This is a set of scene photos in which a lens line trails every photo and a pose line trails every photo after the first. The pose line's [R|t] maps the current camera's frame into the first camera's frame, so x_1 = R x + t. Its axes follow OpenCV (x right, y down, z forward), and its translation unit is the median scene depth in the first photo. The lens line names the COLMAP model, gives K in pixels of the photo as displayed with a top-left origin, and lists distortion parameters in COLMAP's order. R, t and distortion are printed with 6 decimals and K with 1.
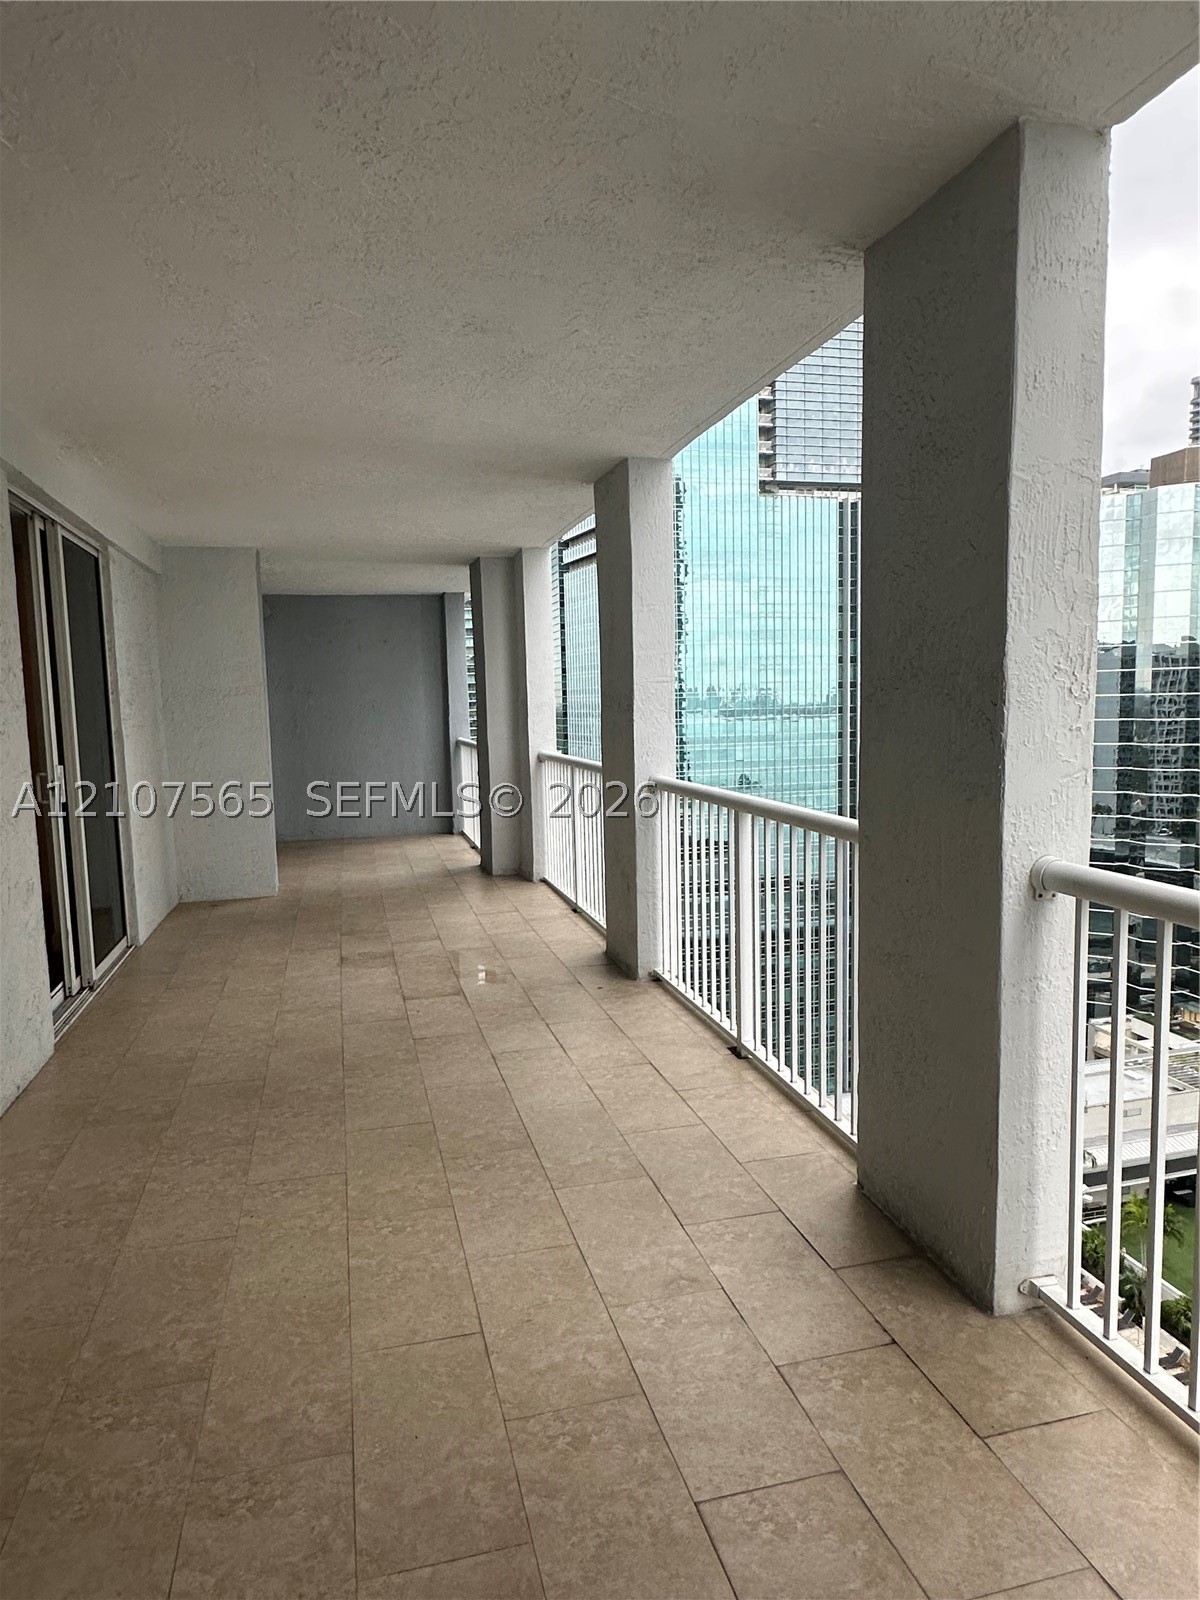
lens RADIAL K [[981.2, 0, 595.8], [0, 981.2, 805.5], [0, 0, 1]] dist [-0.006611, 0.002546]
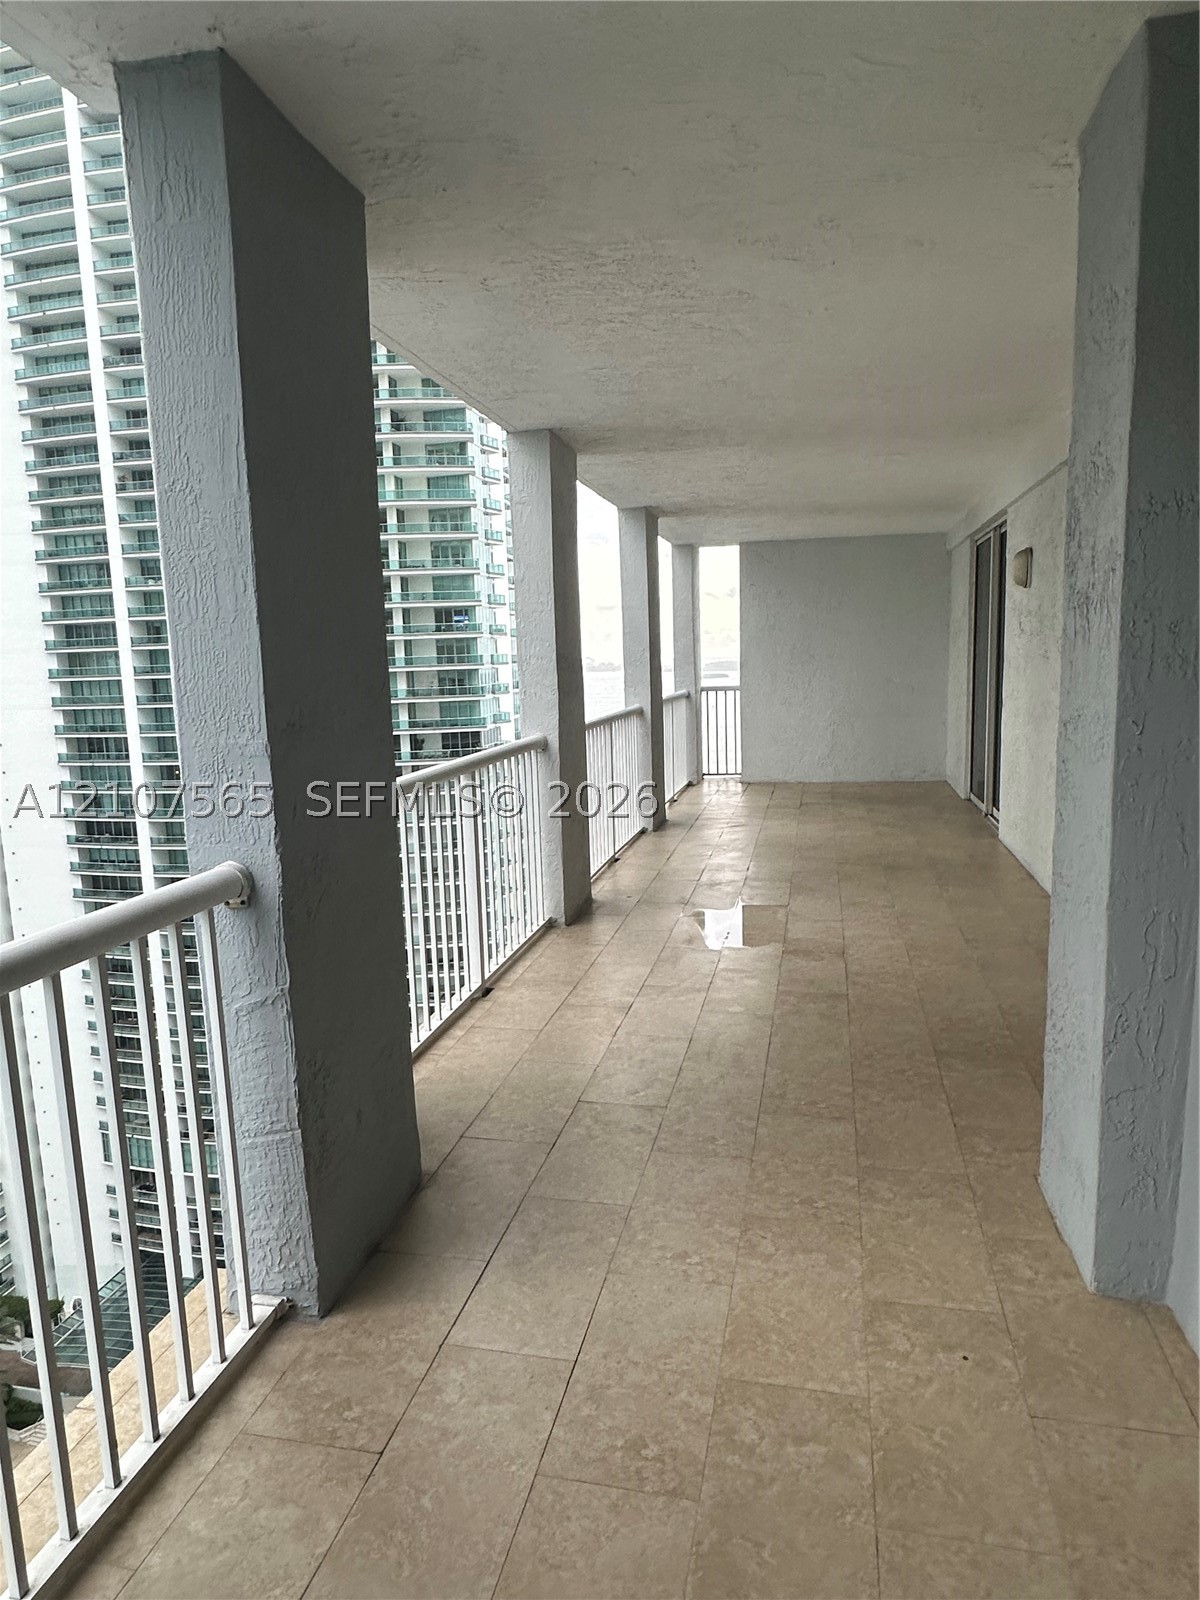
lens RADIAL K [[980.5, 0, 596.6], [0, 980.5, 791.4], [0, 0, 1]] dist [-0.003879, 0.001785]
pose [[-0.884668, -0.009254, 0.466129, -0.483164], [0.102307, 0.971581, 0.213458, -0.190888], [-0.454857, 0.236528, -0.858580, 1.866837]]
